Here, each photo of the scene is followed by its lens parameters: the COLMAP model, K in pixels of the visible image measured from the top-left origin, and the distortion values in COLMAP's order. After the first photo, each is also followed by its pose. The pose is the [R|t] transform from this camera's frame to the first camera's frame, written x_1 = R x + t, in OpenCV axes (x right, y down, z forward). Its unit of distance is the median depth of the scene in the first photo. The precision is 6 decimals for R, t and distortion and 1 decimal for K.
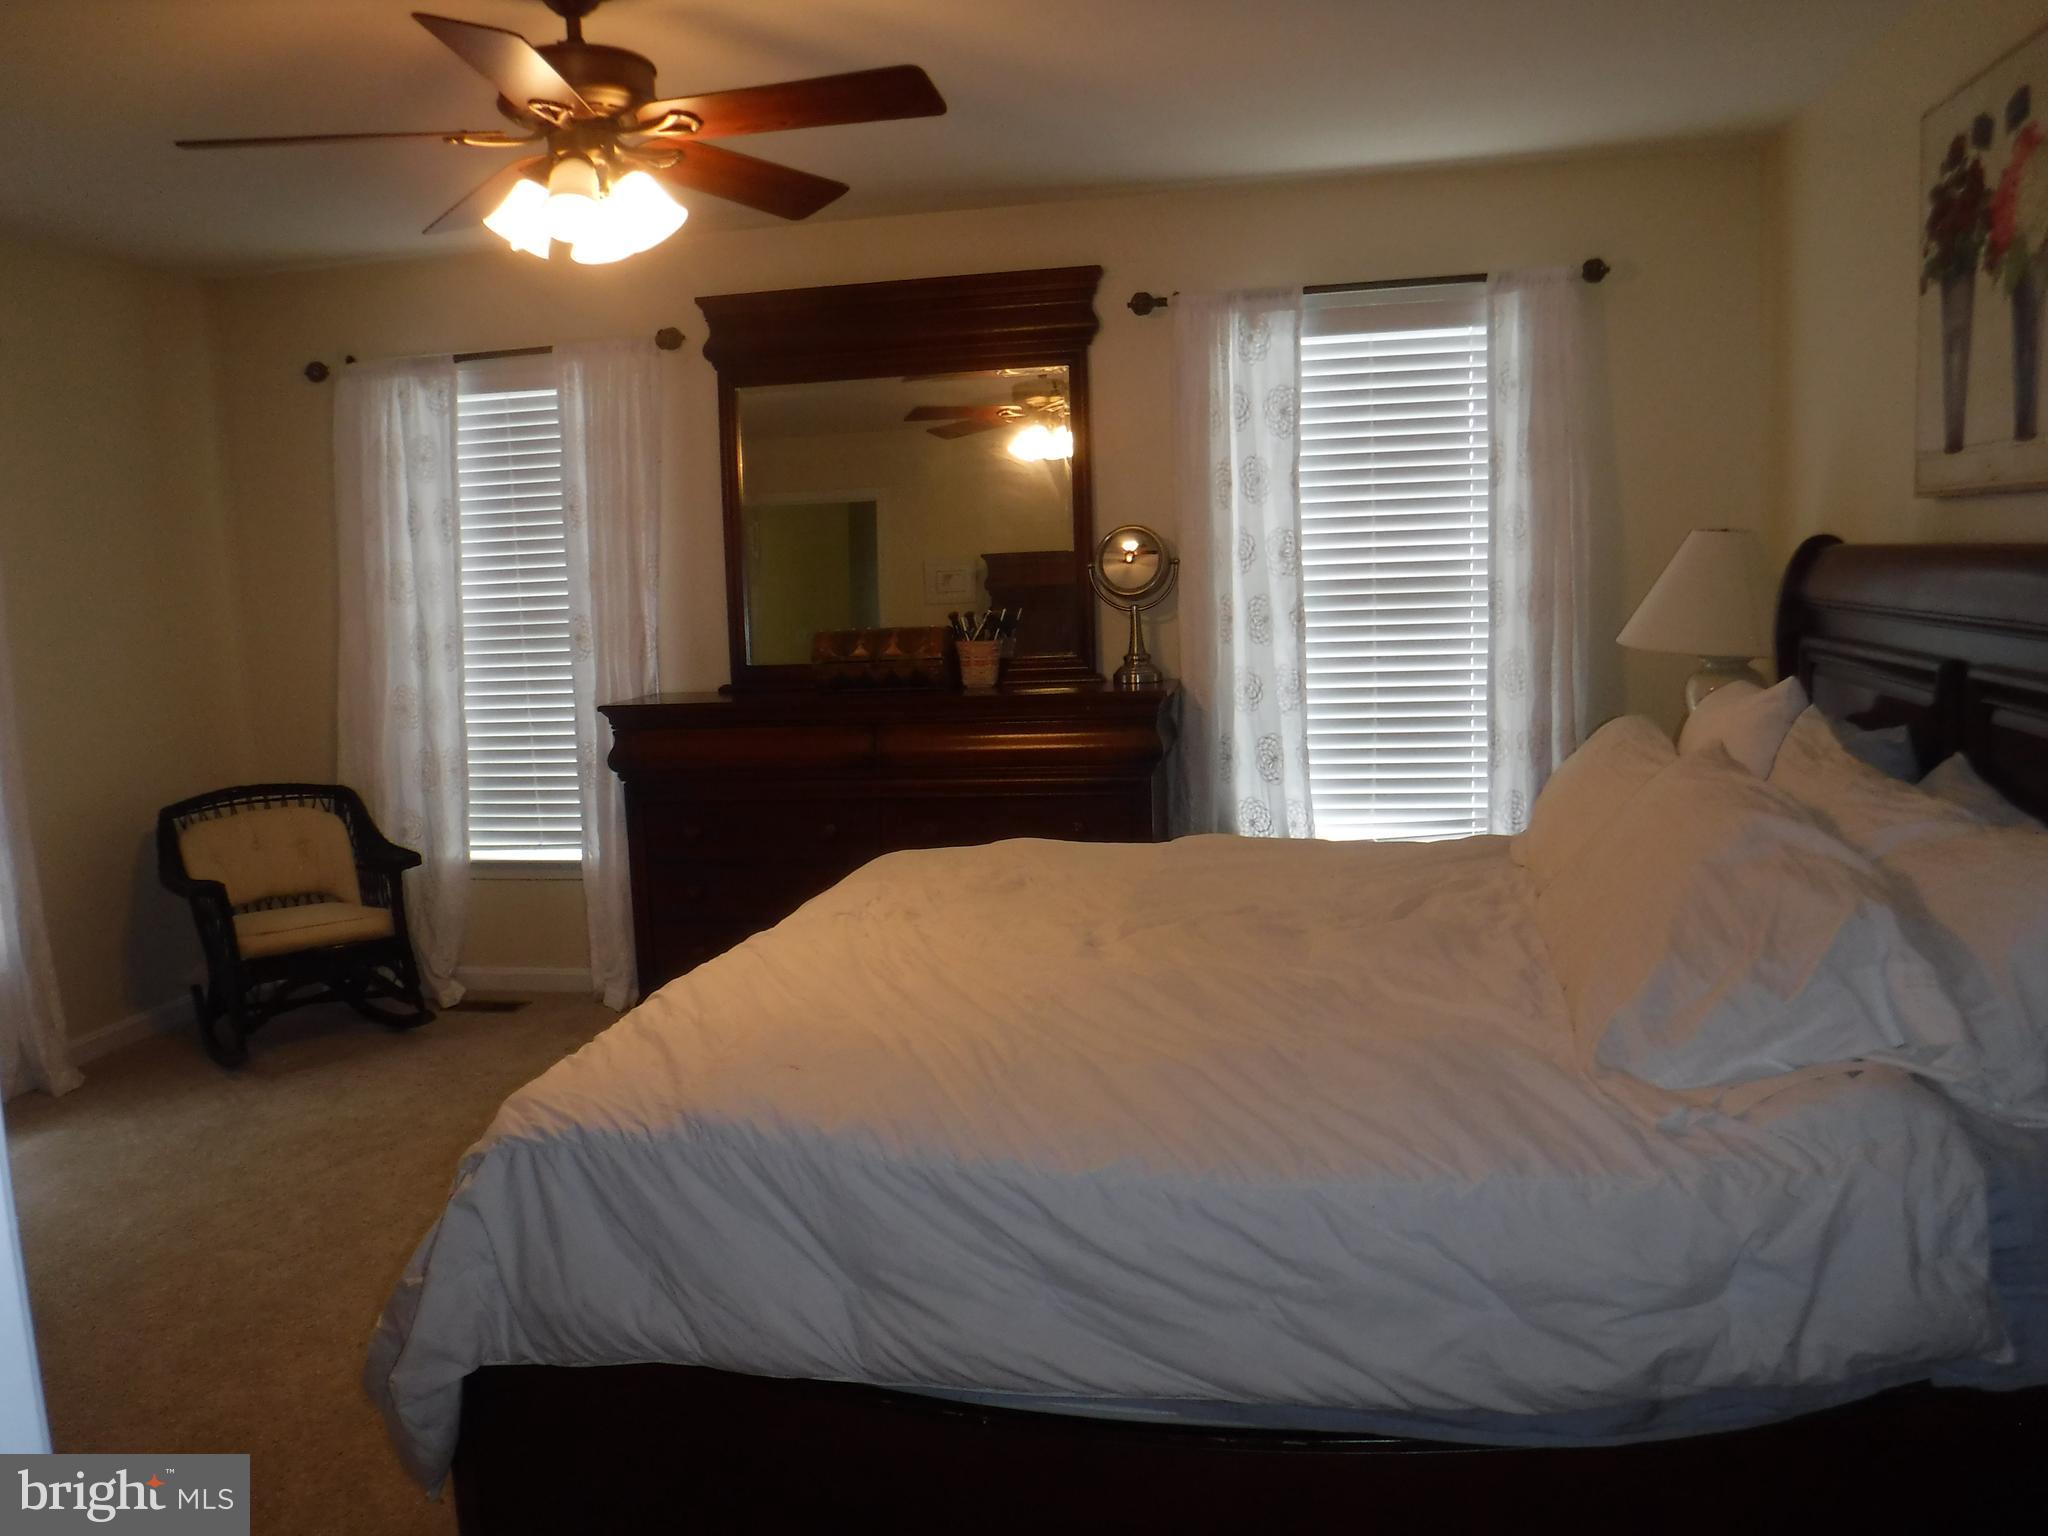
lens RADIAL K [[1701.3, 0, 1027.7], [0, 1701.3, 801.7], [0, 0, 1]] dist [-0.099550, 0.038978]
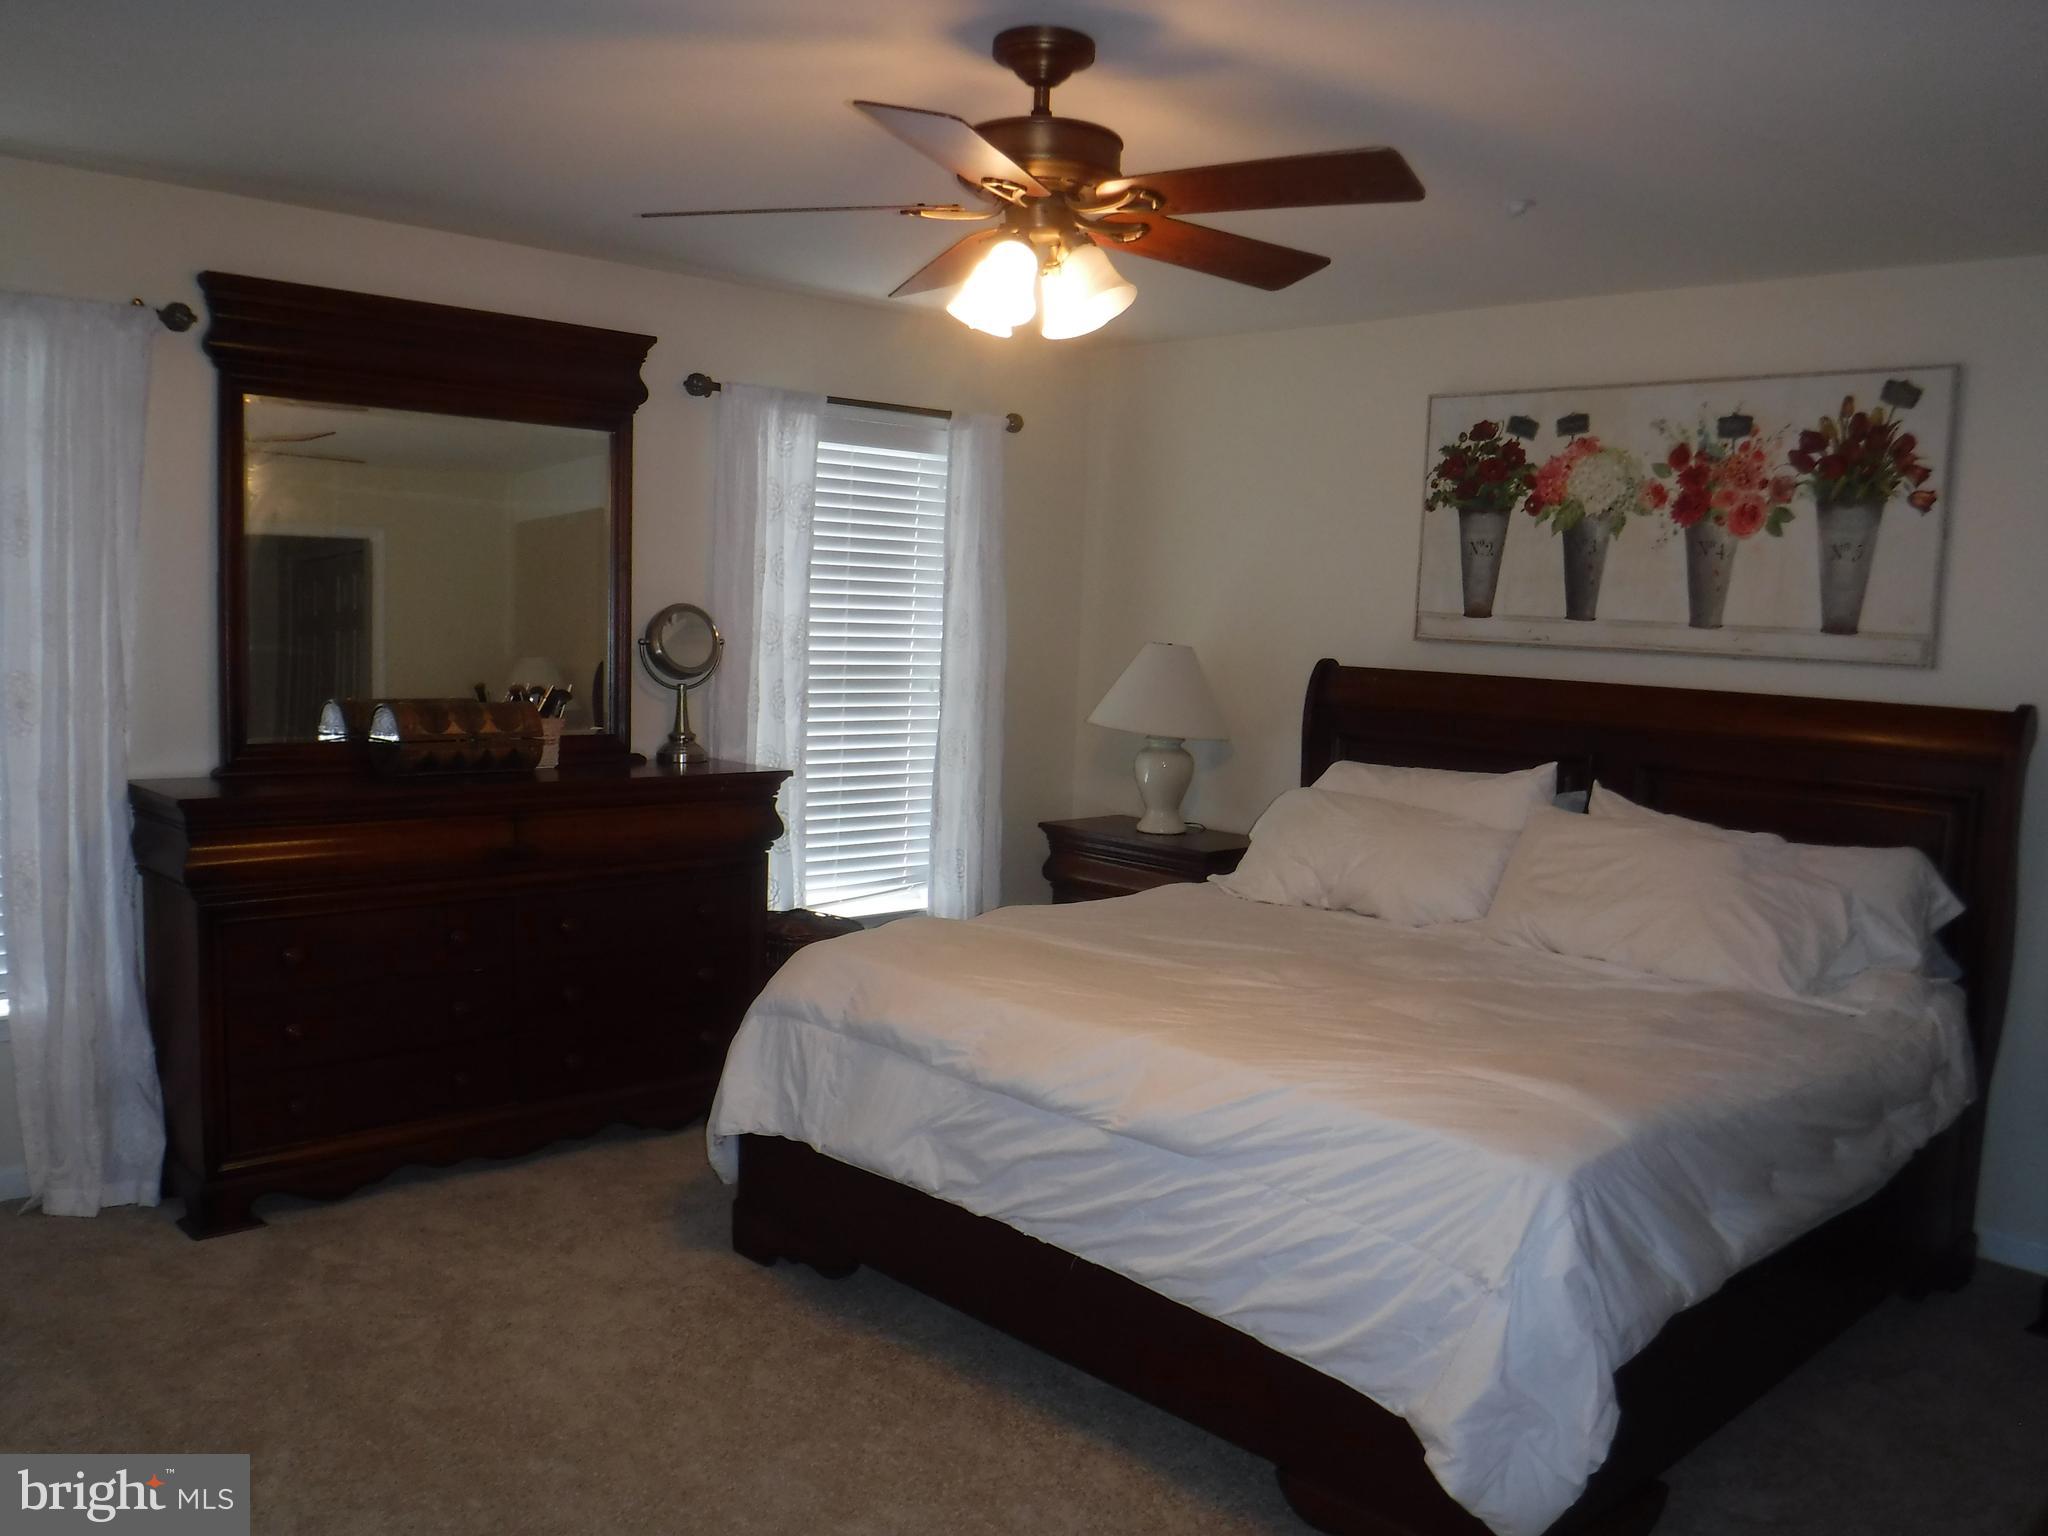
lens RADIAL K [[1701.3, 0, 1027.7], [0, 1701.3, 801.7], [0, 0, 1]] dist [-0.099550, 0.038978]
pose [[0.572390, -0.030095, 0.819429, -0.655352], [0.052210, 0.998636, 0.000206, -0.037324], [-0.818318, 0.042664, 0.573180, 0.275741]]
